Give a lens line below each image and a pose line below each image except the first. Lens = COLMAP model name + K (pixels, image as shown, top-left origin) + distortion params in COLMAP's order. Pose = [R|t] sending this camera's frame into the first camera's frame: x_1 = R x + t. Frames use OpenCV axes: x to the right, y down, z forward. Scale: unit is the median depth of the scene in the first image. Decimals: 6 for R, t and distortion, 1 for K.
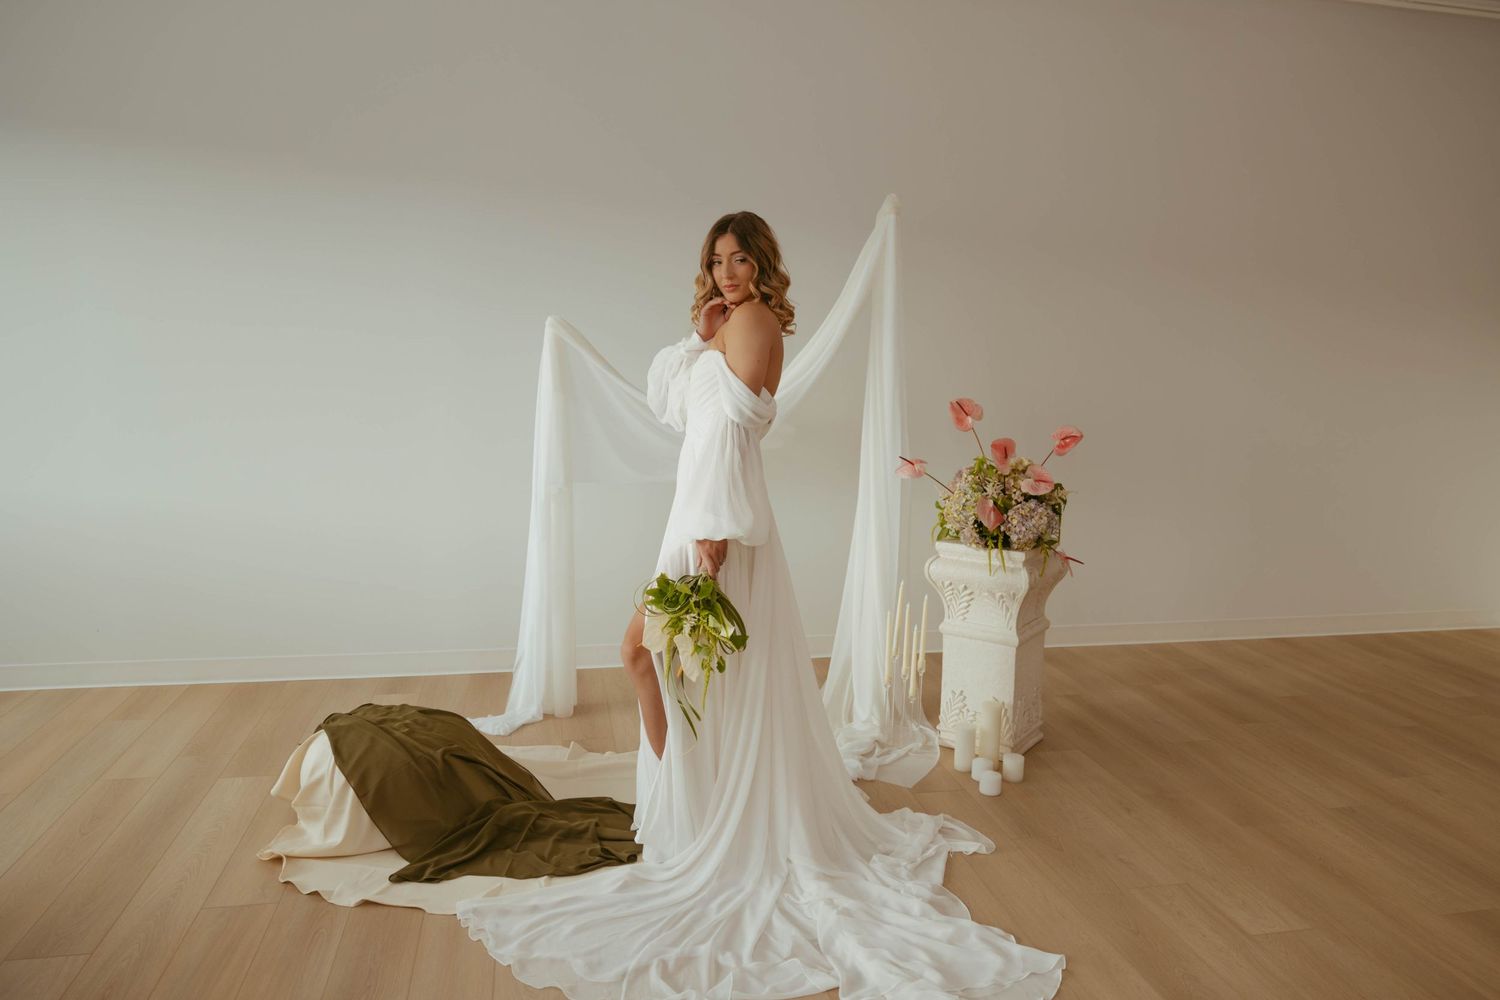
lens RADIAL K [[1078.9, 0, 750.0], [0, 1078.9, 500.0], [0, 0, 1]] dist [0.006737, 0.005822]
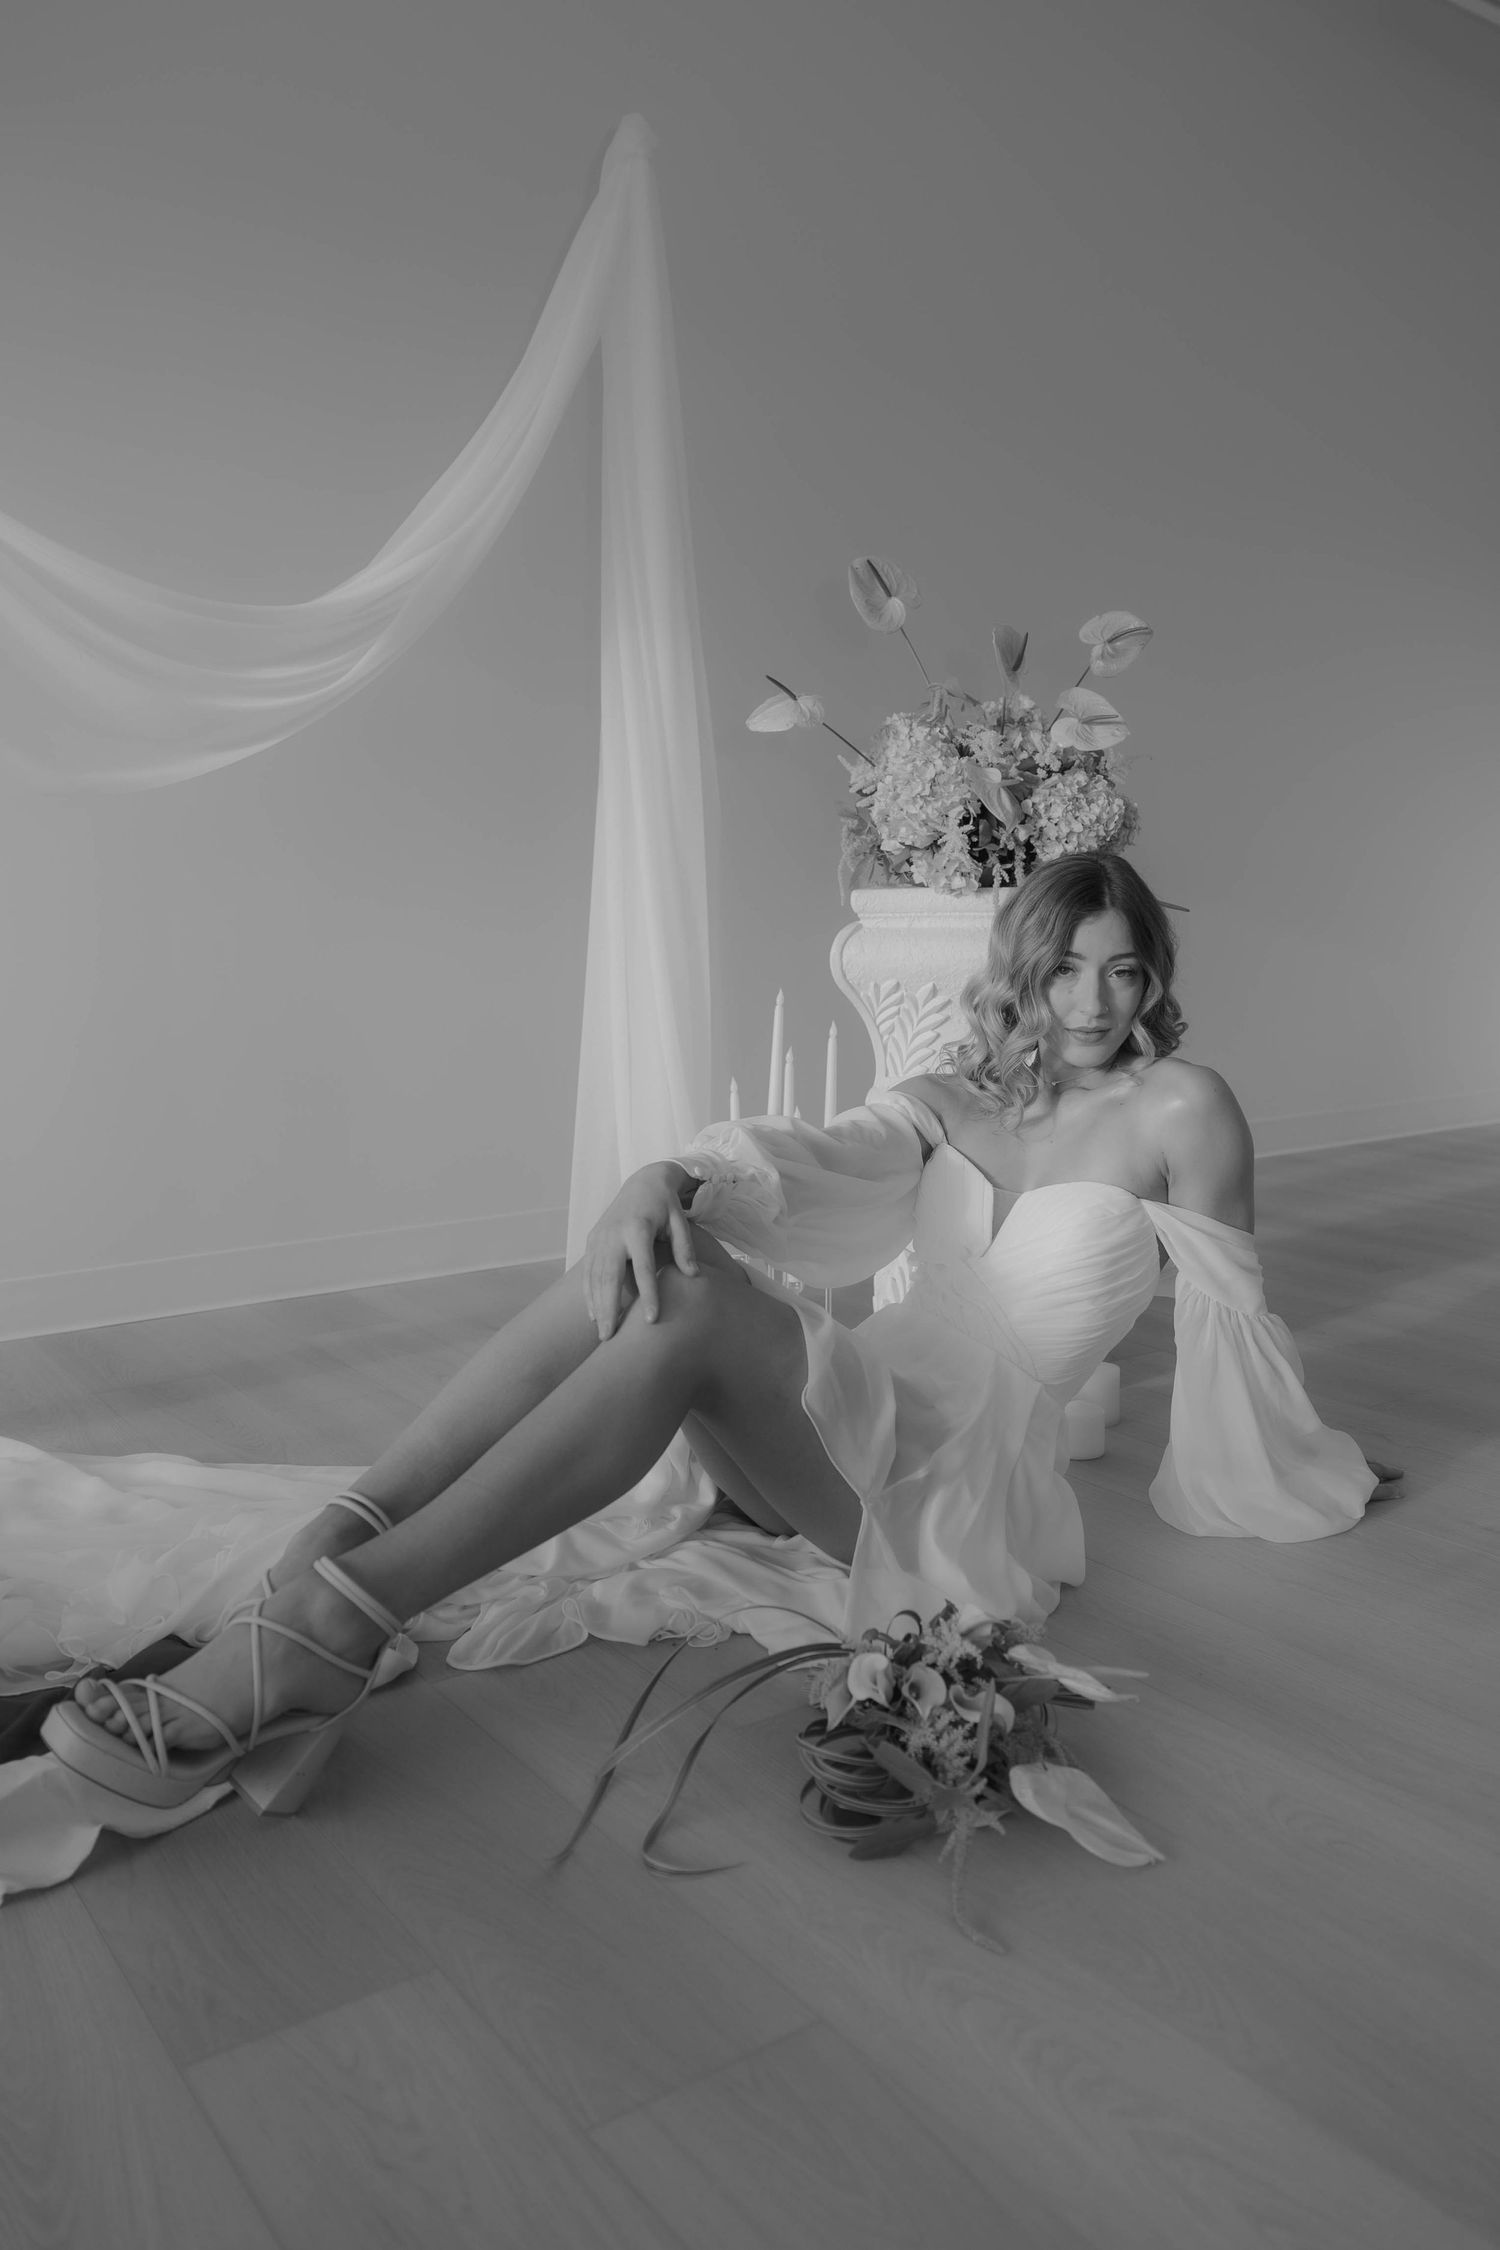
lens RADIAL K [[1657.7, 0, 788.1], [0, 1657.7, 1094.2], [0, 0, 1]] dist [-0.000177, 0.008203]
pose [[0.909662, -0.072419, 0.408987, -0.120165], [0.083575, 0.996457, -0.009446, 0.123267], [-0.406854, 0.042774, 0.912491, 0.437096]]
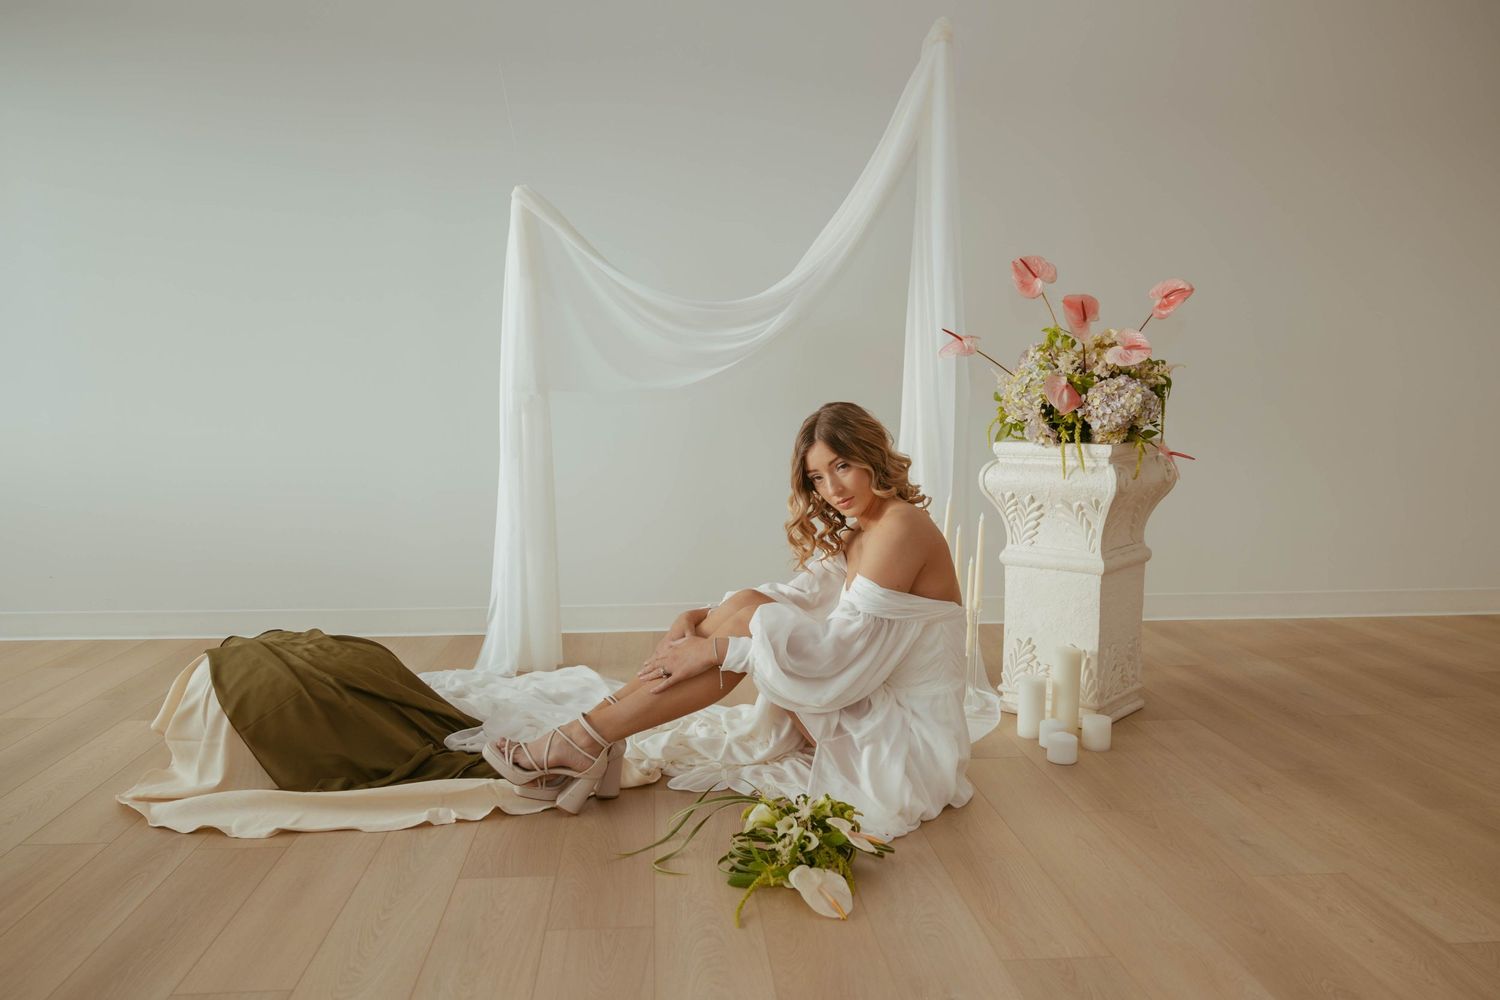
lens RADIAL K [[1105.2, 0, 704.4], [0, 1105.2, 545.0], [0, 0, 1]] dist [-0.000177, 0.008203]
pose [[0.988997, -0.002430, -0.147914, 0.086693], [0.000689, 0.999930, -0.011826, 0.123192], [0.147932, 0.011594, 0.988930, 0.197352]]
